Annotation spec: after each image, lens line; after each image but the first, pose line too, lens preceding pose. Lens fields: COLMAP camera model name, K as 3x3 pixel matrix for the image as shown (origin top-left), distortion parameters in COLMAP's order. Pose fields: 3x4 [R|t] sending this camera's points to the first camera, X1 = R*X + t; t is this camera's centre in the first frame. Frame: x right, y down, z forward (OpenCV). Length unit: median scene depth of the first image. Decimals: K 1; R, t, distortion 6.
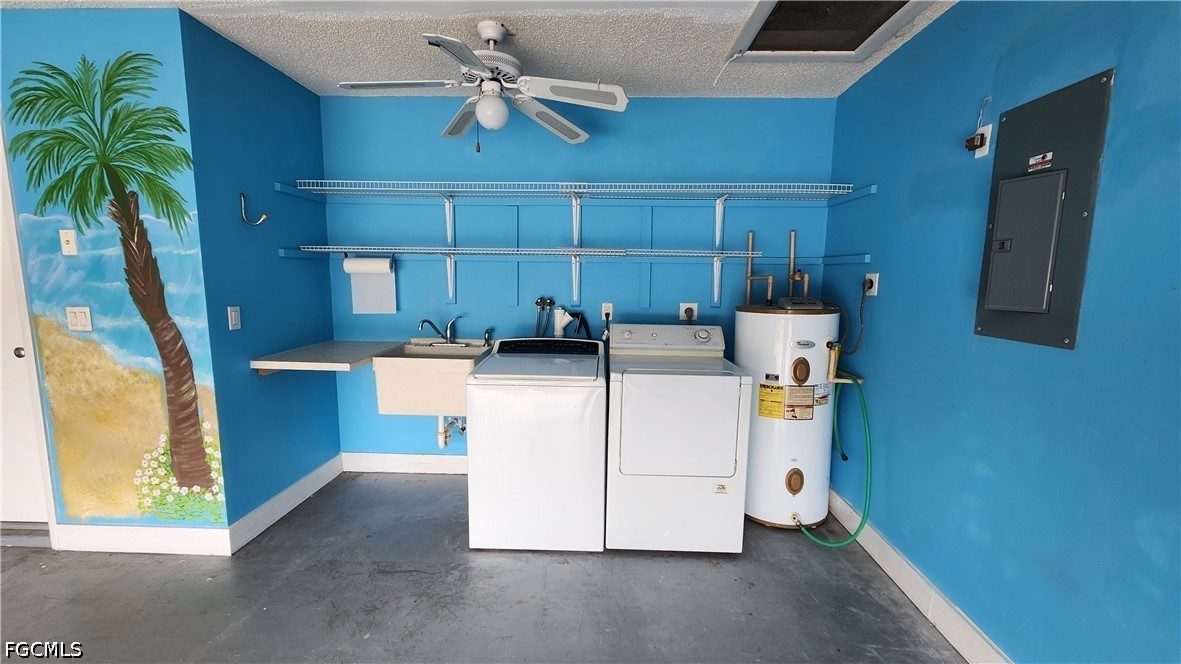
lens RADIAL K [[477.5, 0, 594.2], [0, 477.5, 332.2], [0, 0, 1]] dist [0.002705, -0.000182]
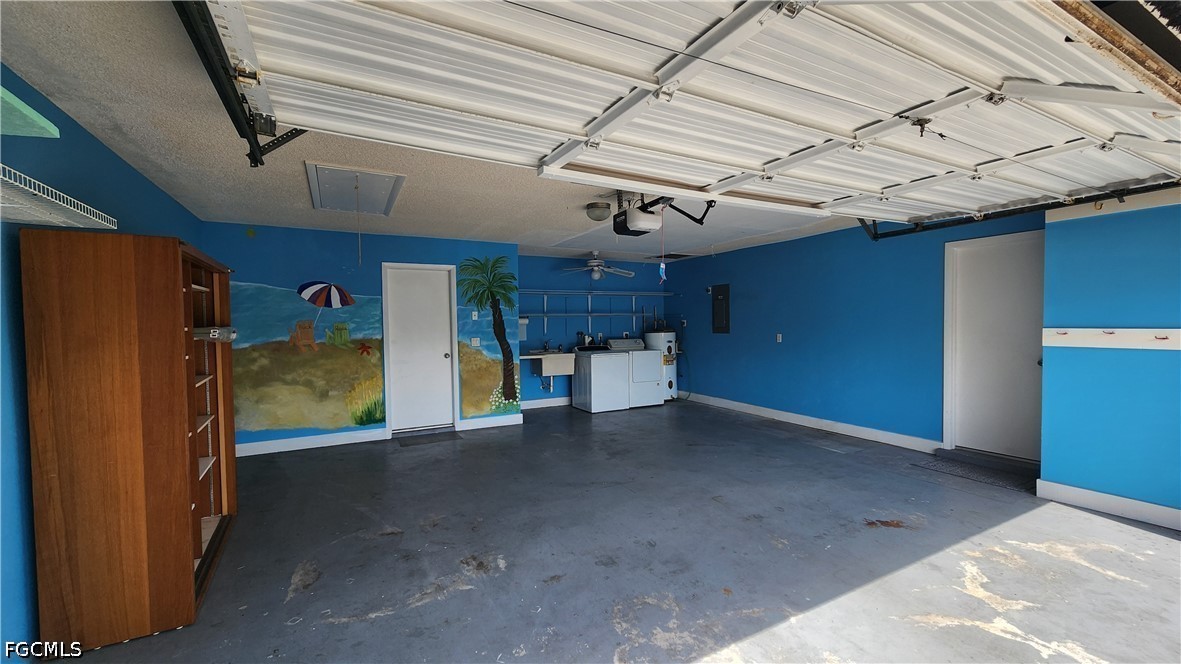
lens RADIAL K [[479.4, 0, 594.6], [0, 479.4, 340.8], [0, 0, 1]] dist [0.003404, -0.002928]
pose [[0.864000, -0.045034, 0.501474, -1.816833], [0.088876, 0.993993, -0.063863, 0.200894], [-0.495586, 0.099746, 0.862812, -1.744404]]
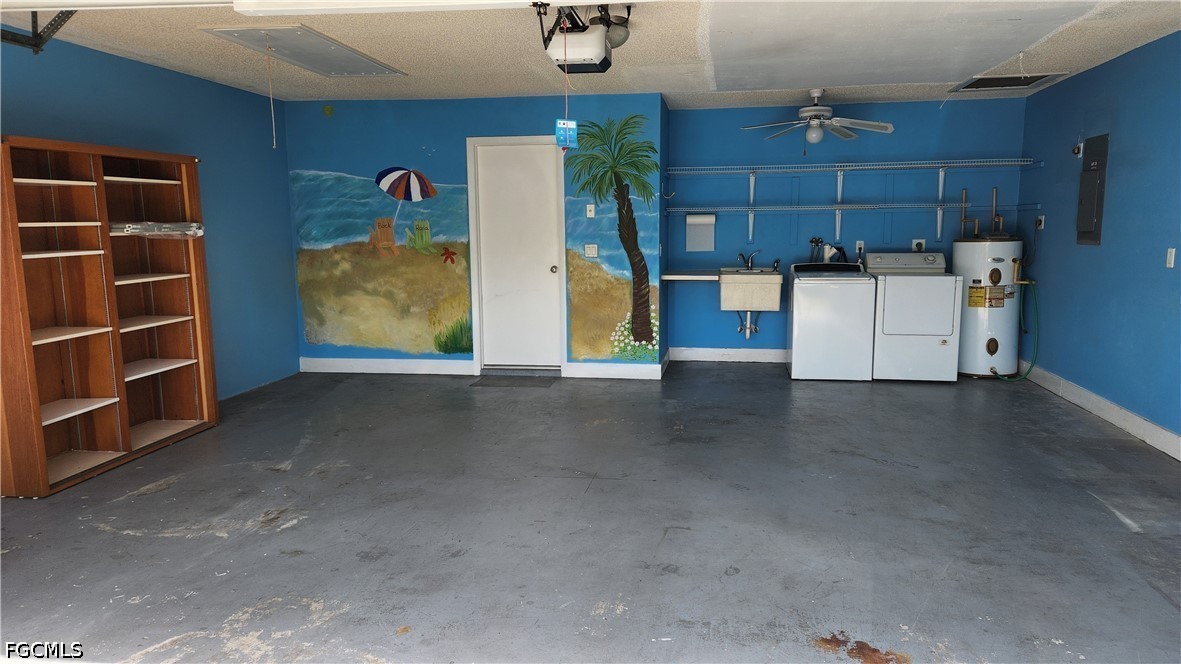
lens RADIAL K [[781.9, 0, 599.4], [0, 781.9, 332.7], [0, 0, 1]] dist [0.082907, -0.083034]
pose [[0.992435, -0.004827, -0.122678, -0.630929], [0.005675, 0.999962, 0.006569, 0.269070], [0.122642, -0.007215, 0.992425, -2.029432]]
